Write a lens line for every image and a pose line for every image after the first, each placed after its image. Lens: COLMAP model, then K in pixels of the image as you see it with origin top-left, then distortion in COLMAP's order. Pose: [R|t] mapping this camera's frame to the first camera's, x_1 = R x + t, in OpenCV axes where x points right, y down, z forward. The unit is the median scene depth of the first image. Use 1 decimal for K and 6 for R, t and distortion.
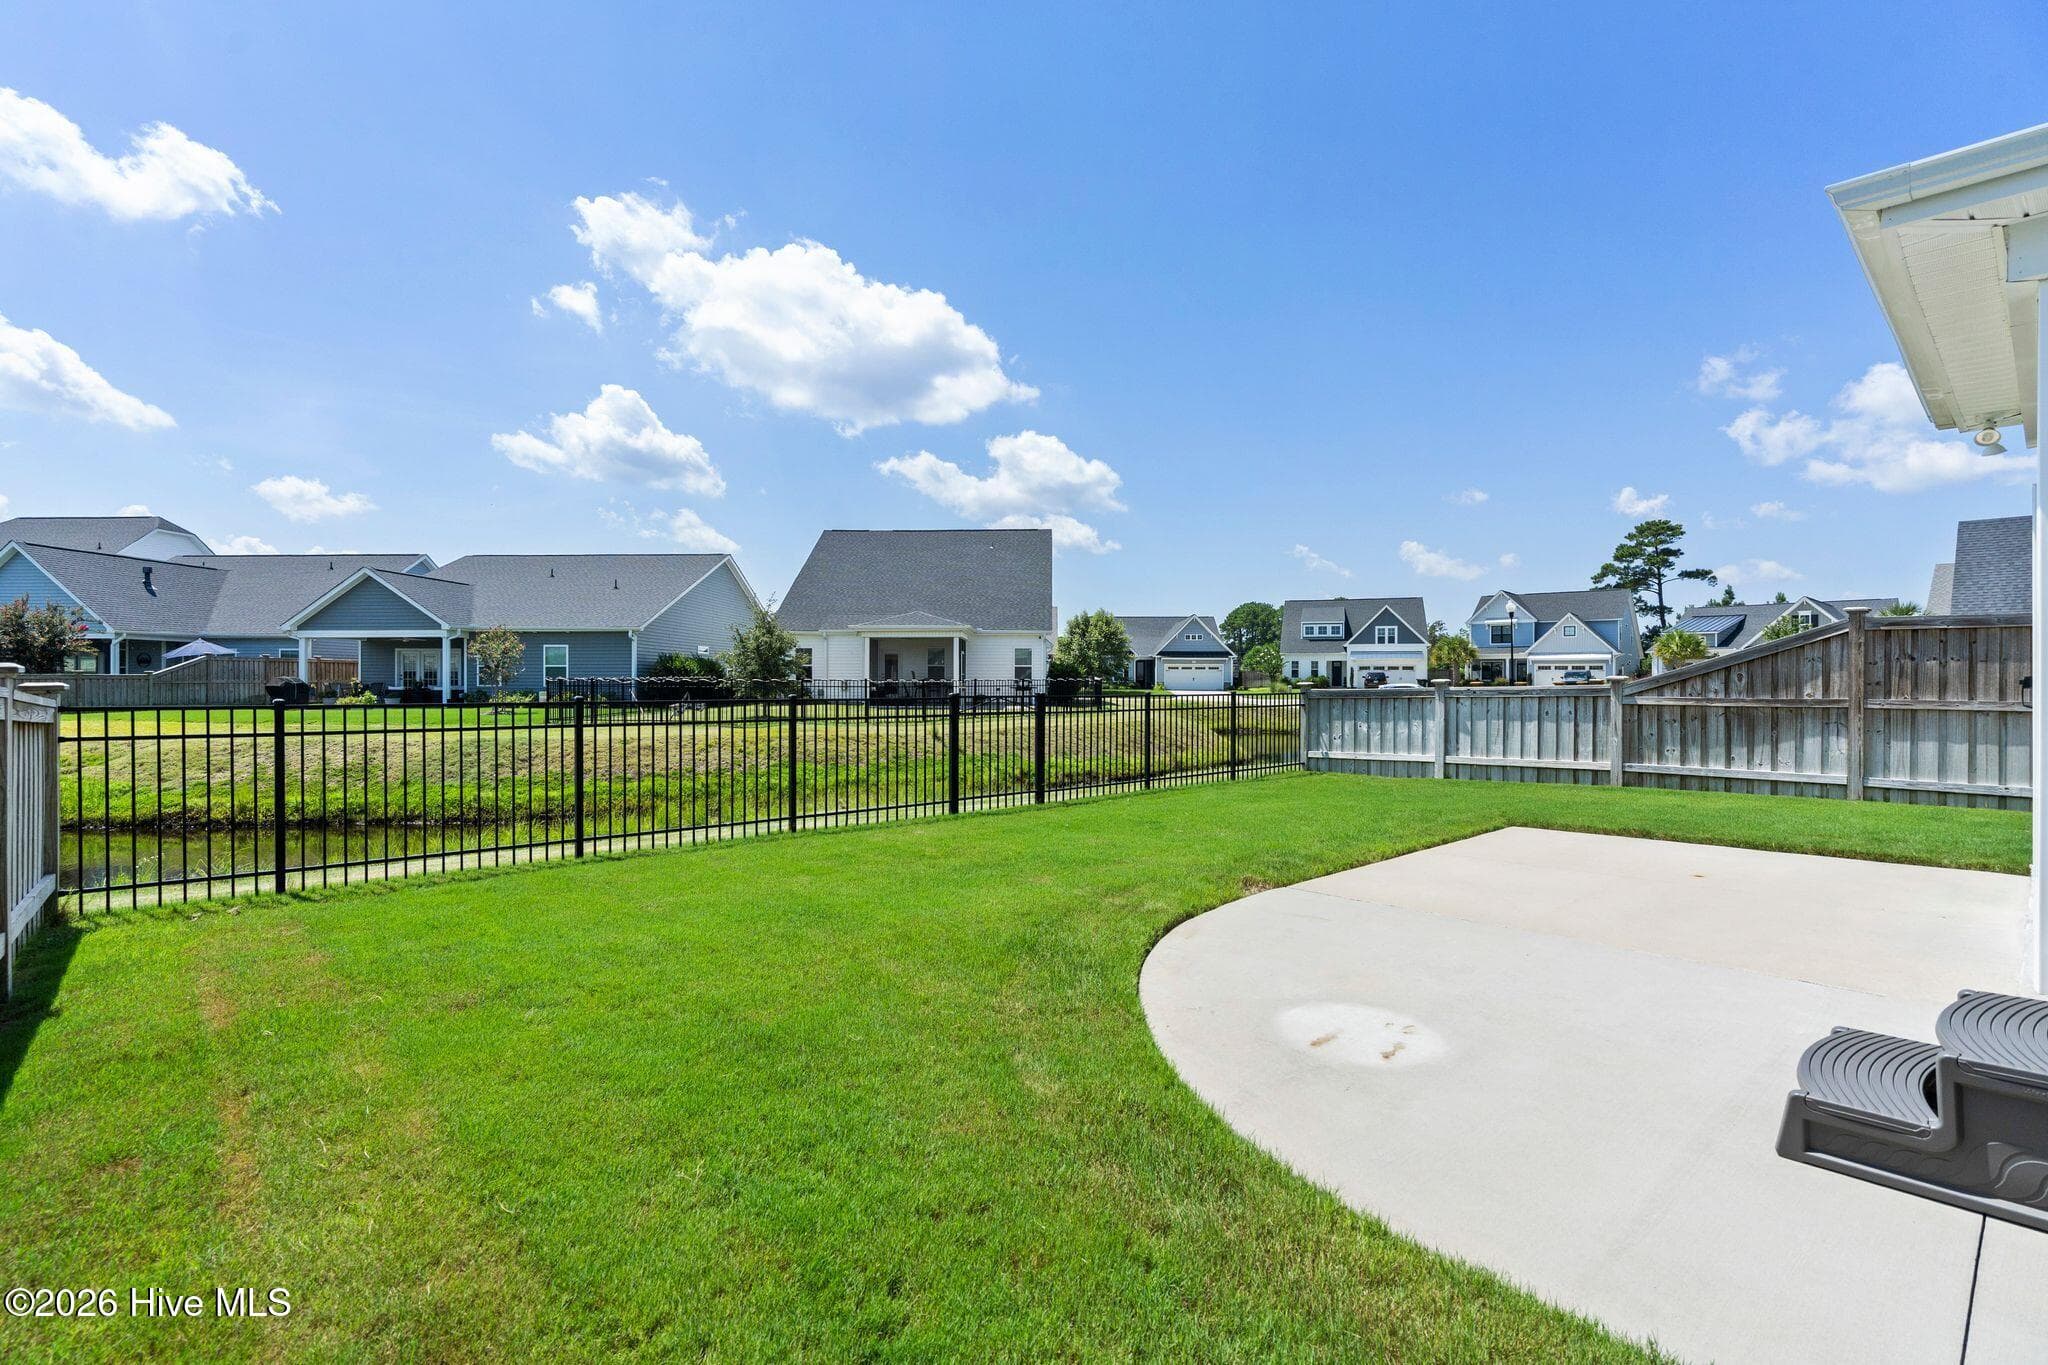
lens RADIAL K [[924.8, 0, 1009.9], [0, 924.8, 688.0], [0, 0, 1]] dist [-0.011848, 0.000582]
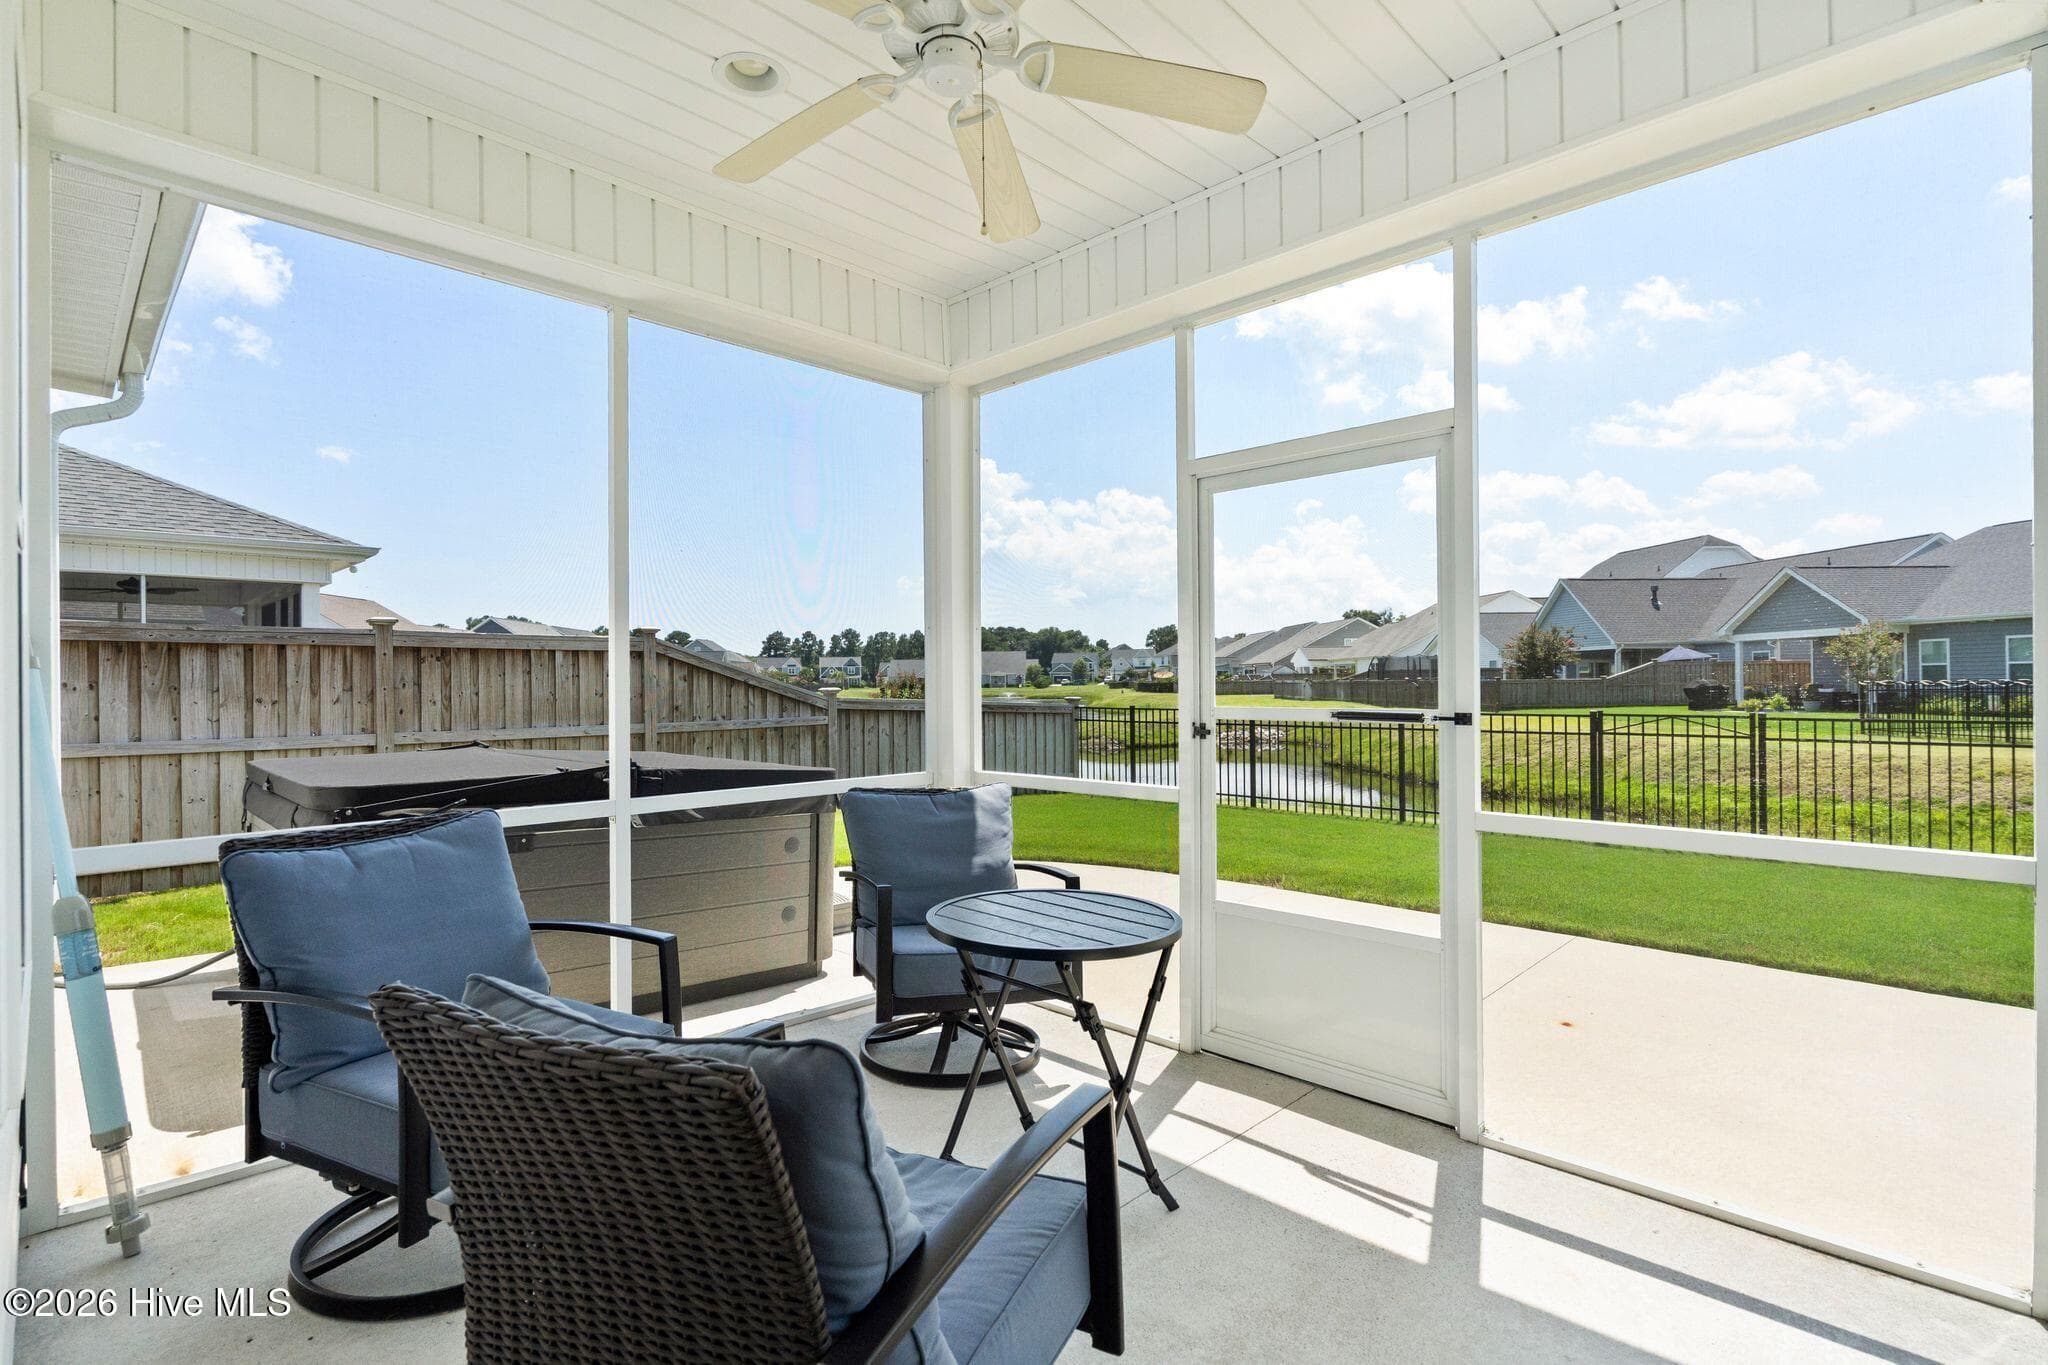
lens RADIAL K [[975.9, 0, 1004.4], [0, 975.9, 685.8], [0, 0, 1]] dist [0.006101, 0.000954]
pose [[0.053793, -0.001269, -0.998551, 0.341640], [0.002395, 0.999996, -0.001142, -0.007629], [0.998549, -0.002330, 0.053796, 0.141856]]
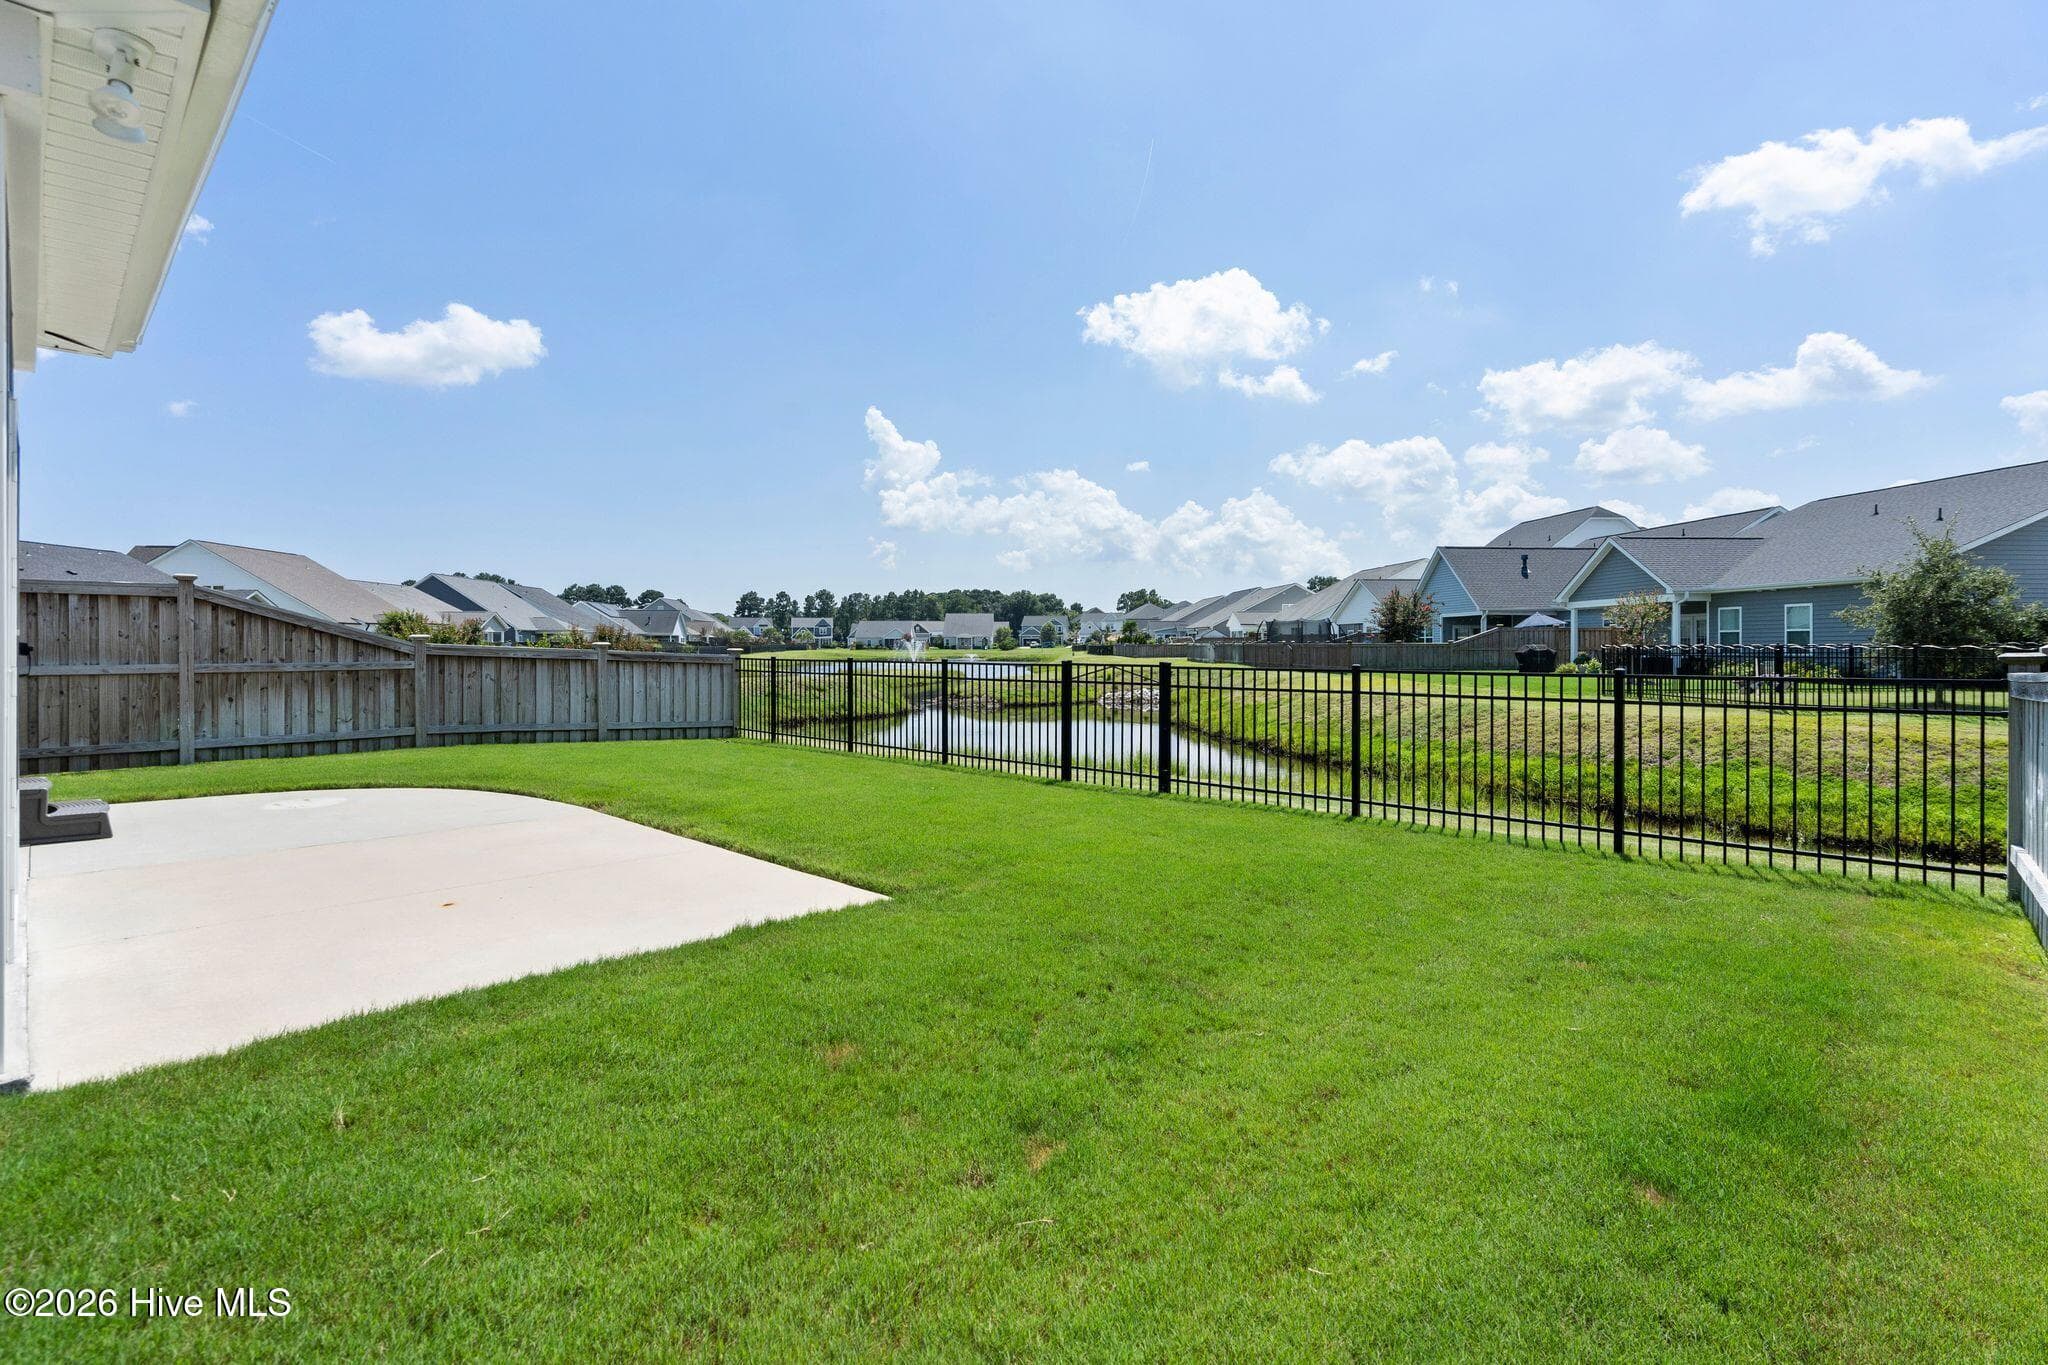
lens RADIAL K [[975.9, 0, 1005.4], [0, 975.9, 643.1], [0, 0, 1]] dist [0.006101, 0.000954]
pose [[0.064223, -0.006335, -0.997915, 0.381882], [-0.008032, 0.999944, -0.006865, -0.002801], [0.997903, 0.008457, 0.064169, 0.323896]]
